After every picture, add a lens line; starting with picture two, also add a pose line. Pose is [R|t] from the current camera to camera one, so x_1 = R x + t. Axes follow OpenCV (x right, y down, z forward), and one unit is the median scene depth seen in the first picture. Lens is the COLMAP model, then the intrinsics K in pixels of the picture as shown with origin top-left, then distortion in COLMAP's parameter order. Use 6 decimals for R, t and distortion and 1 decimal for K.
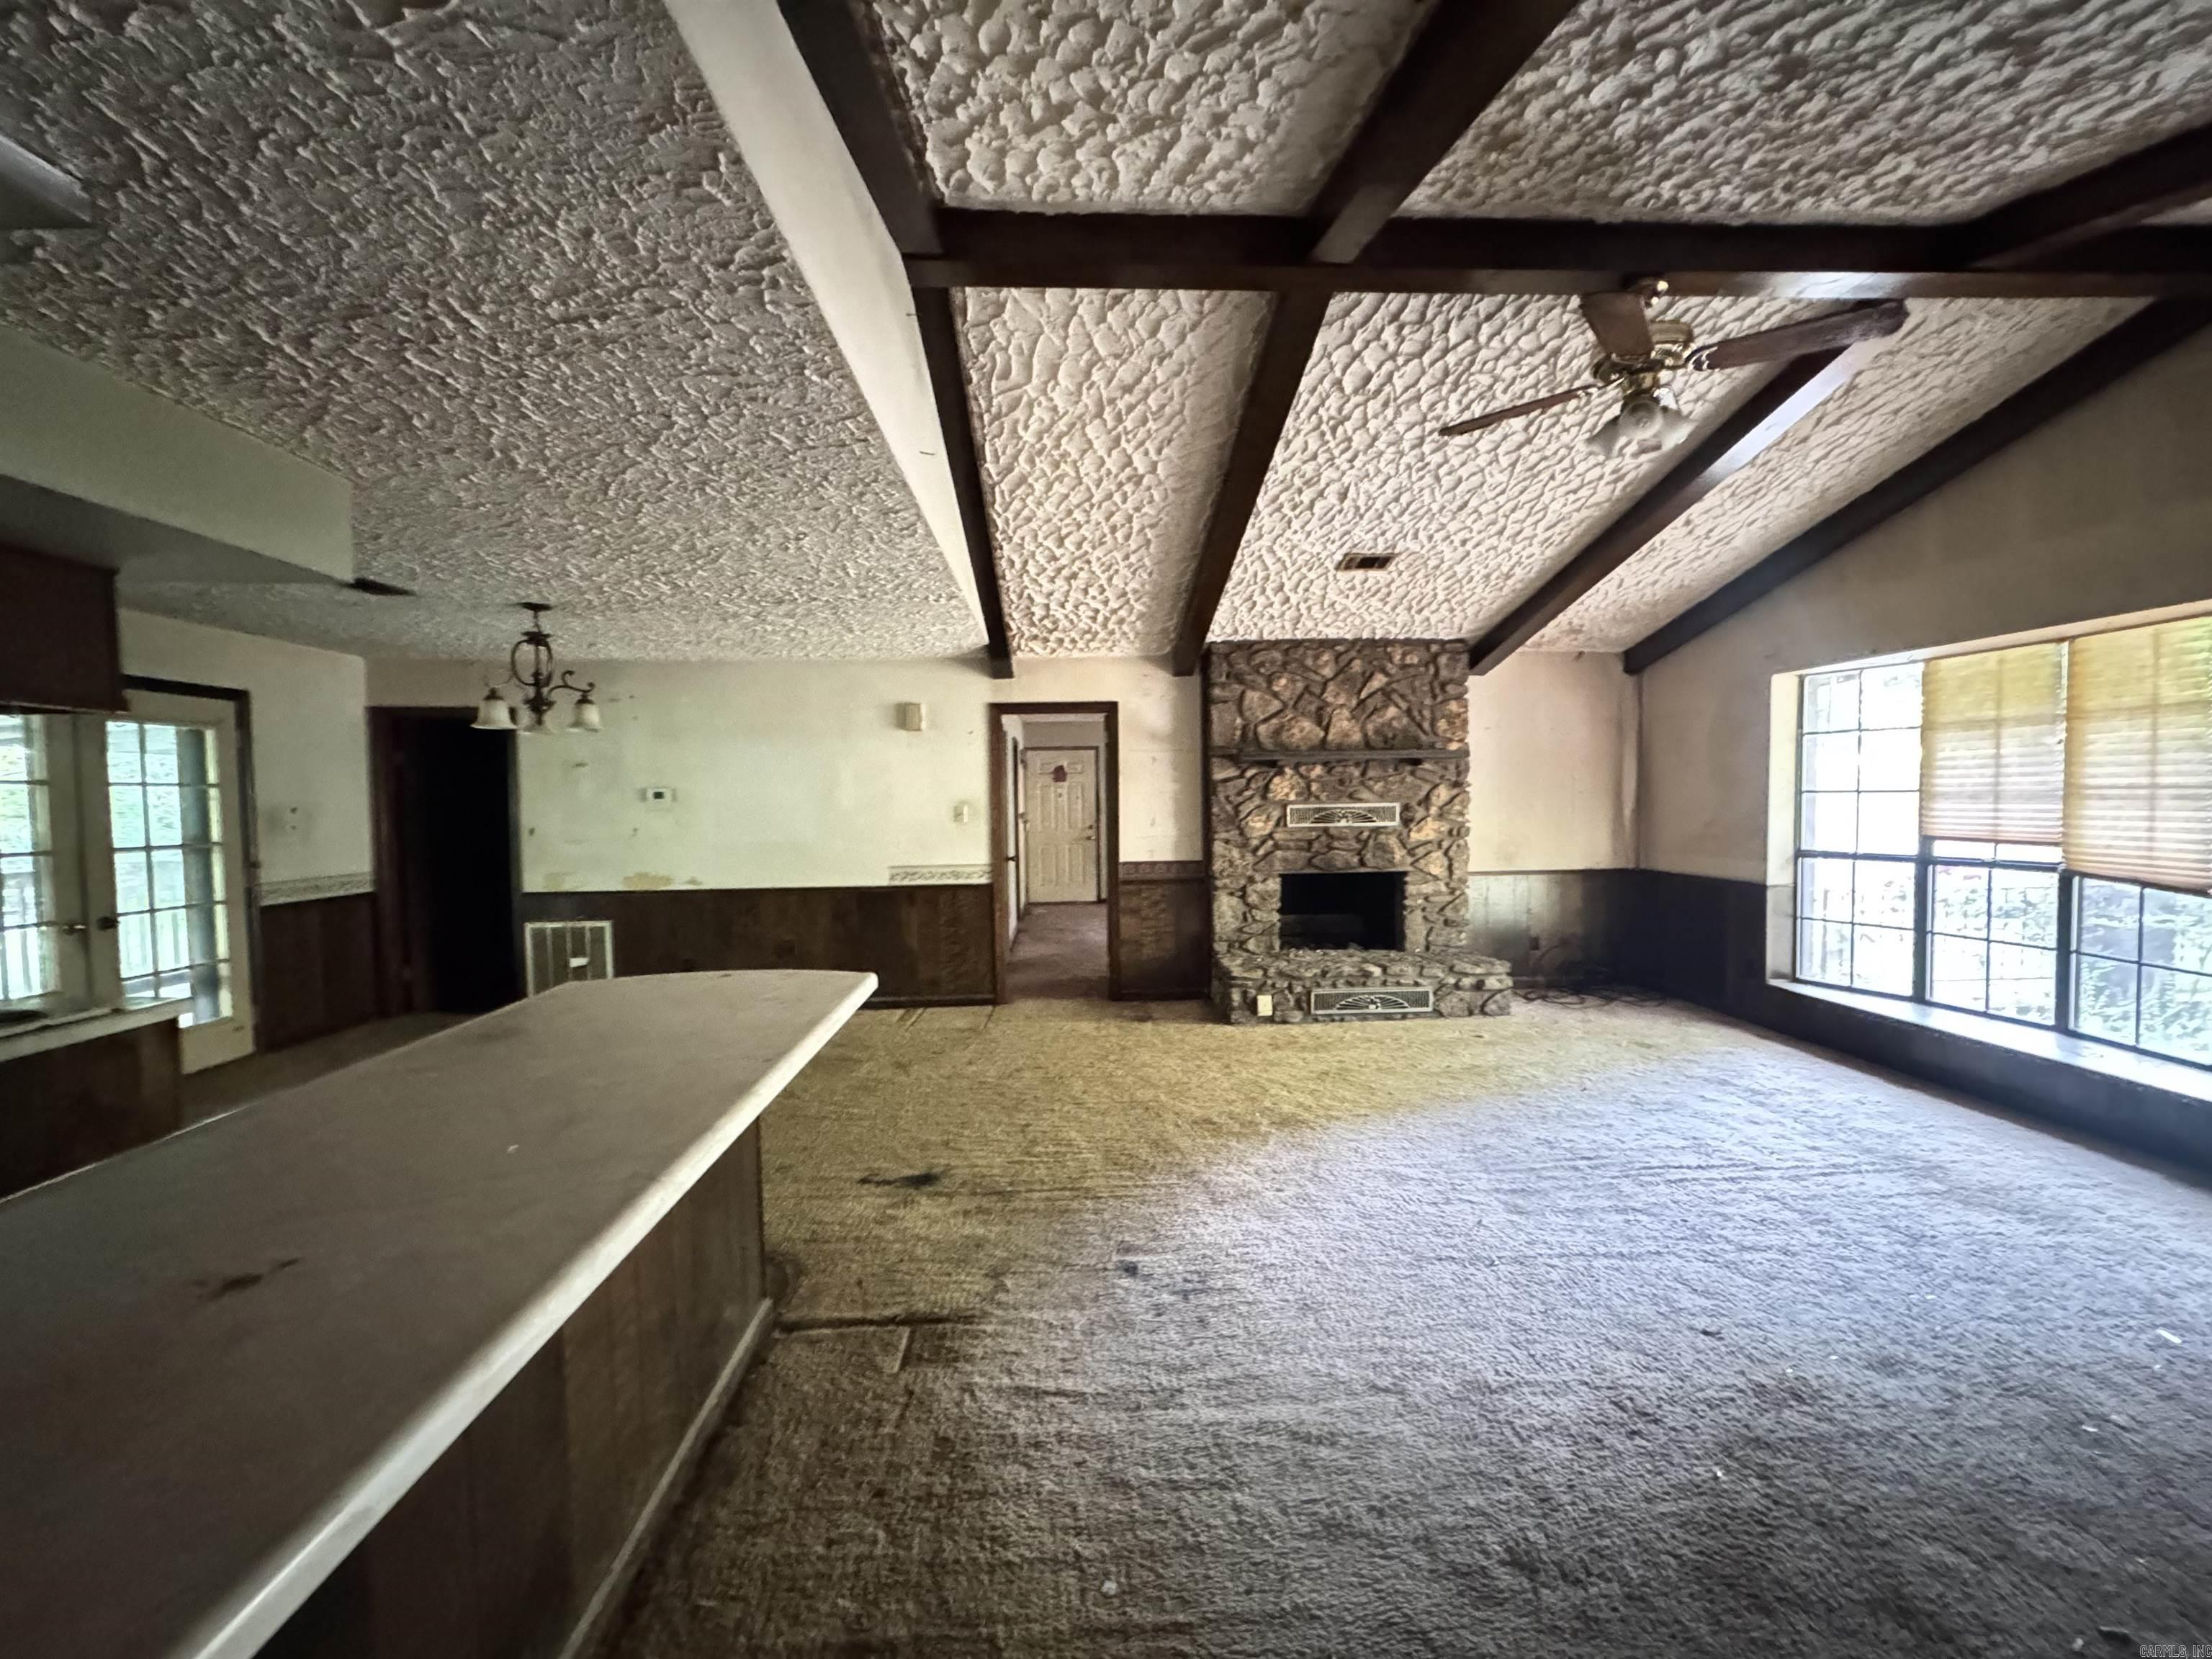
lens RADIAL K [[878.7, 0, 1106.6], [0, 878.7, 830.7], [0, 0, 1]] dist [-0.004983, 0.000721]
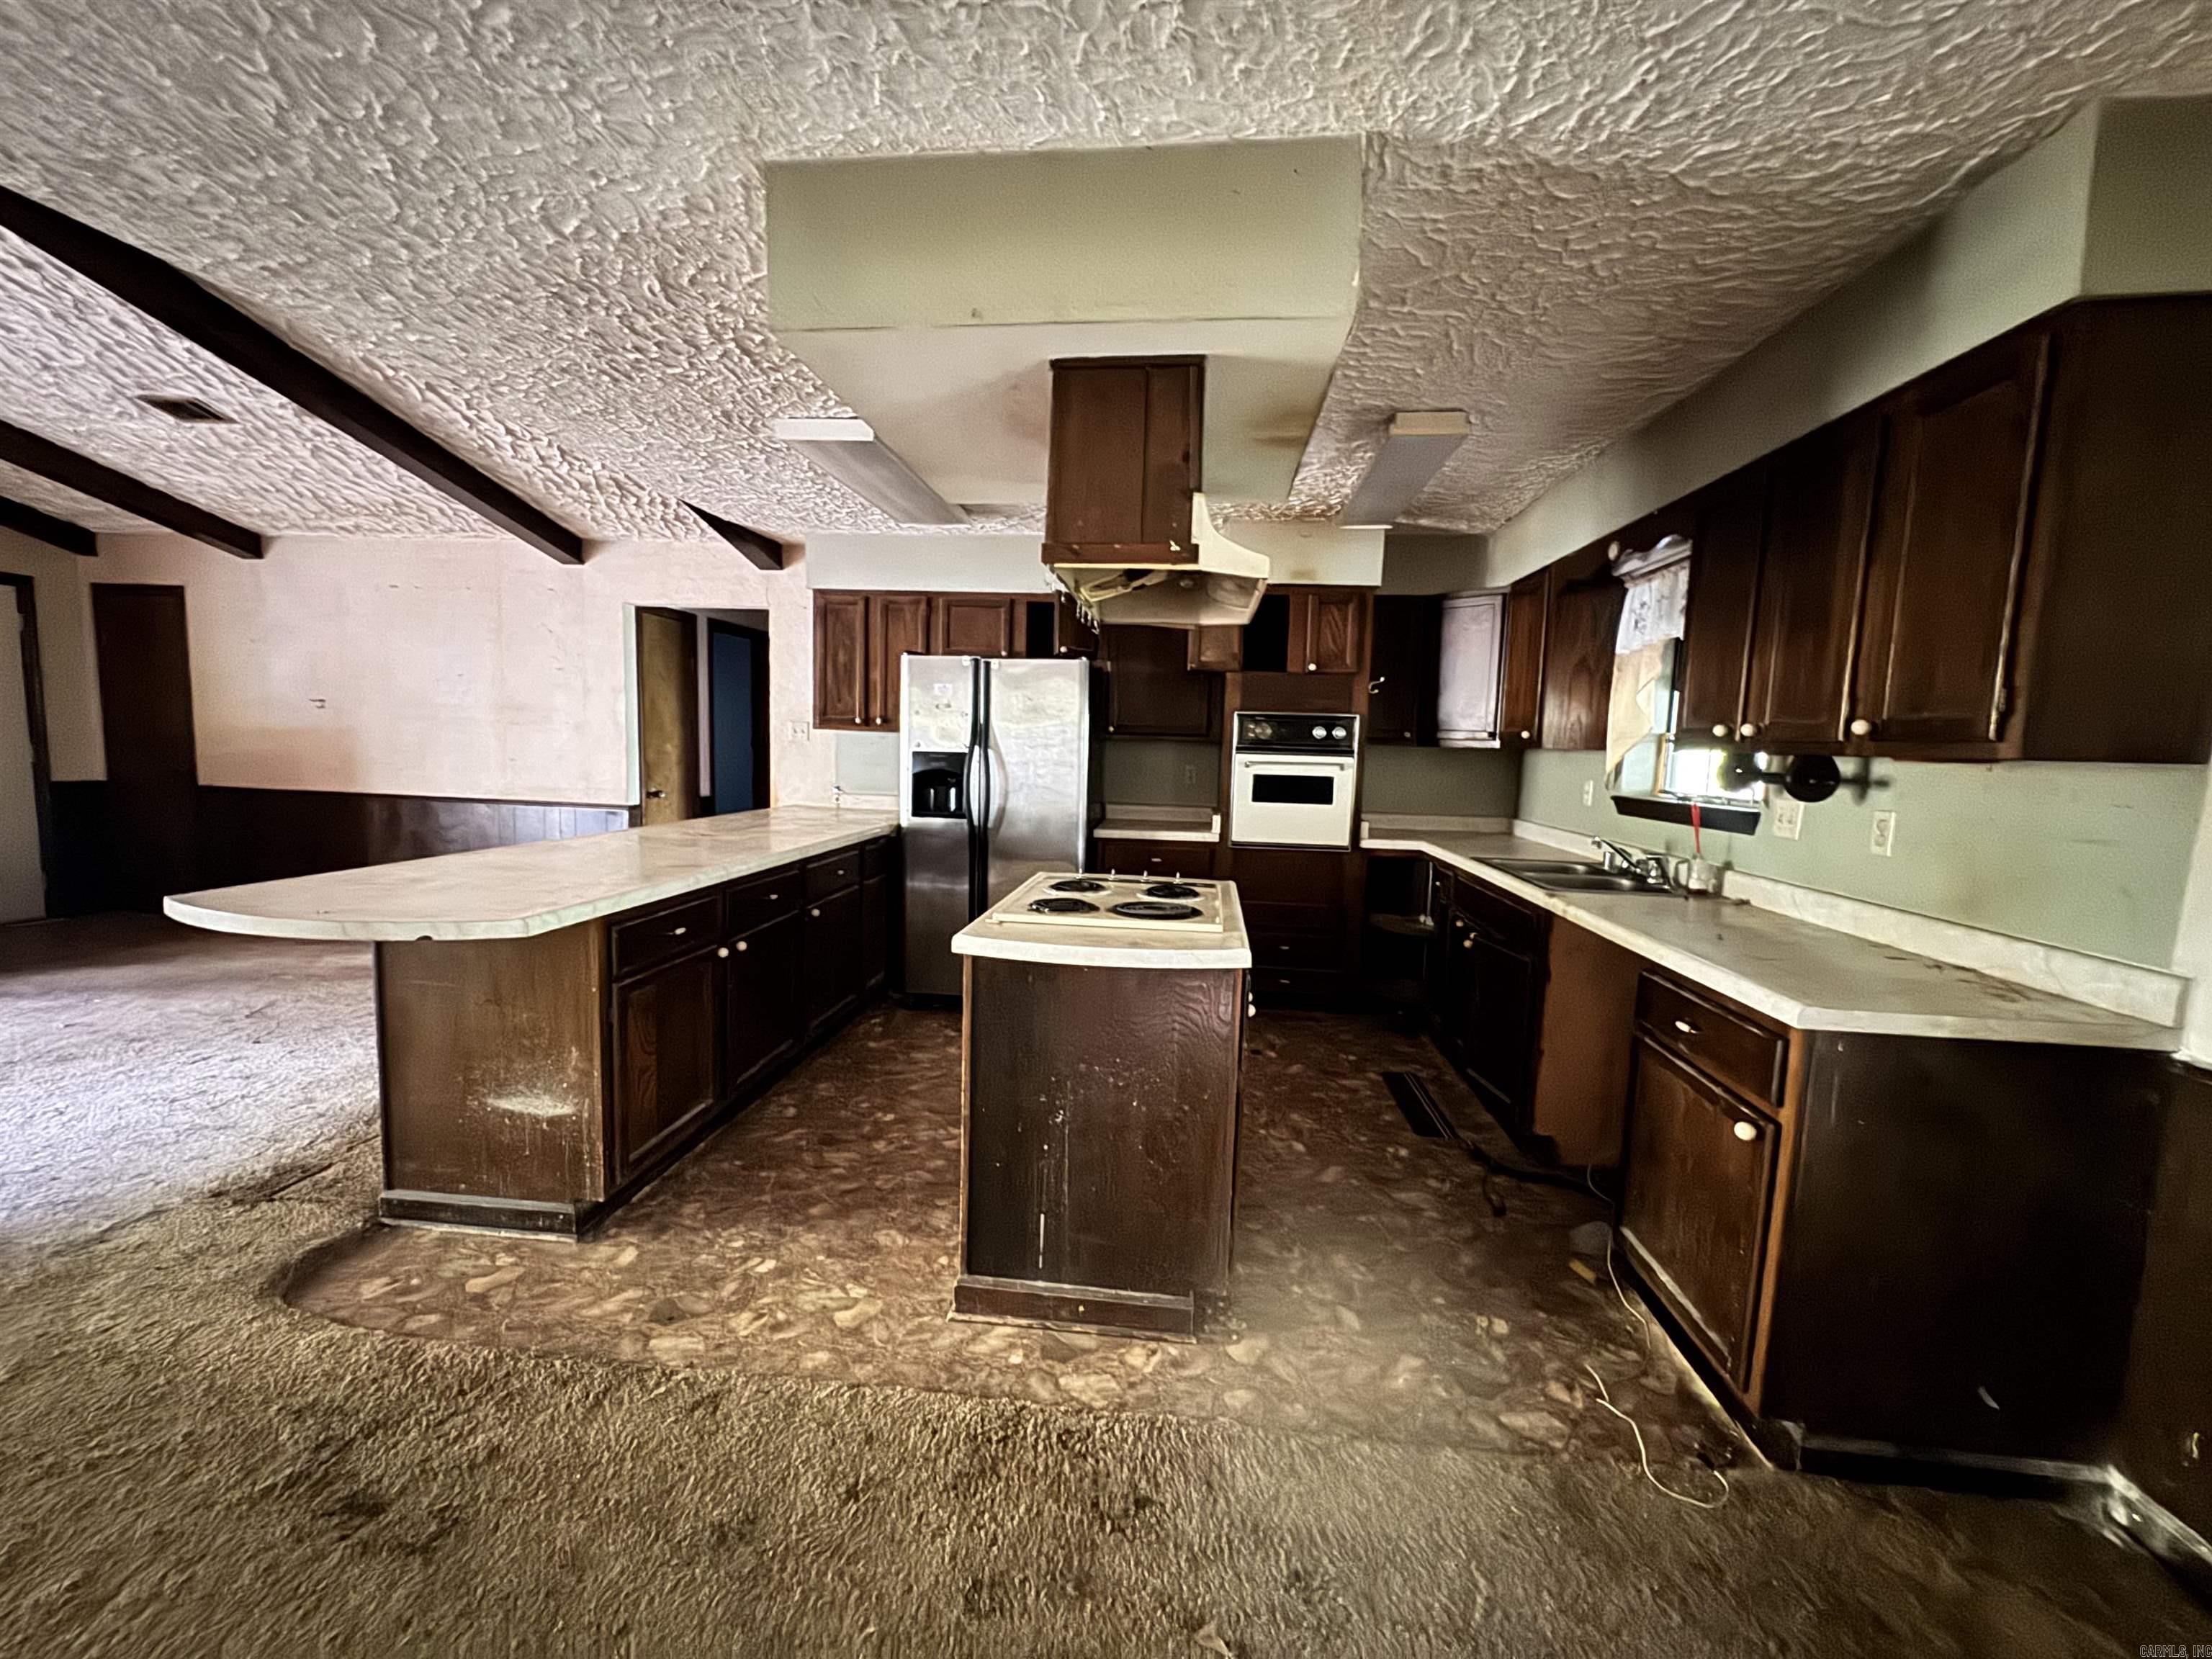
lens RADIAL K [[878.7, 0, 1107.9], [0, 878.7, 828.9], [0, 0, 1]] dist [-0.004983, 0.000721]
pose [[-0.988014, -0.035226, 0.150294, -0.741478], [-0.014907, 0.990837, 0.134241, -0.008333], [-0.153645, 0.130392, -0.979485, 0.999659]]
